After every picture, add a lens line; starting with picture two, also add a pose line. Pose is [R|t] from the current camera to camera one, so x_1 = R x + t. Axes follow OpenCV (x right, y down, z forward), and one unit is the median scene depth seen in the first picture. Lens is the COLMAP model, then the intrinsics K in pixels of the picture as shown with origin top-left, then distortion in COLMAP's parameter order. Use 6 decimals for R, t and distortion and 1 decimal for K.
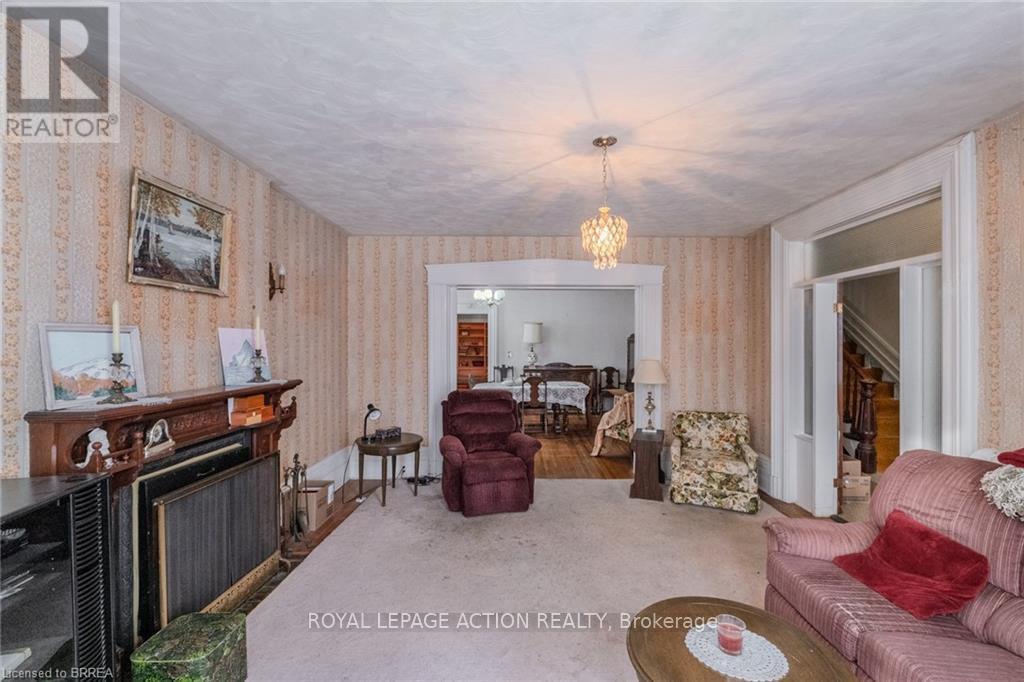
lens RADIAL K [[439.5, 0, 518.4], [0, 439.5, 339.3], [0, 0, 1]] dist [0.001018, -0.005531]
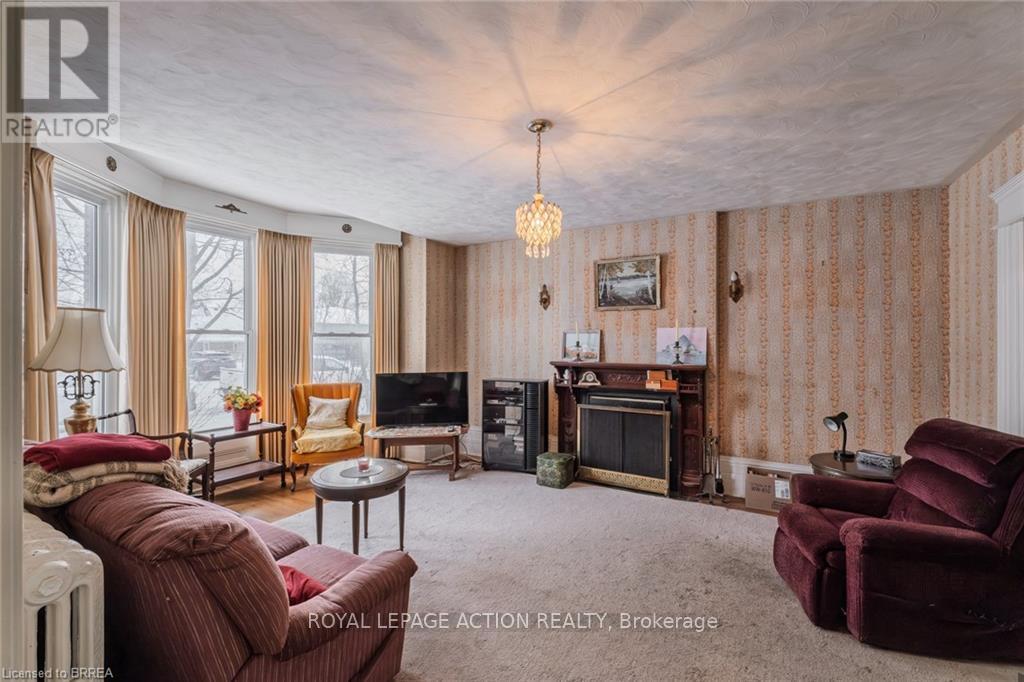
lens RADIAL K [[439.5, 0, 518.4], [0, 439.5, 339.3], [0, 0, 1]] dist [0.001018, -0.005531]
pose [[-0.479824, -0.001515, -0.877363, 1.074935], [0.003058, 0.999990, -0.003399, 0.020441], [0.877359, -0.004314, -0.479815, 1.423964]]
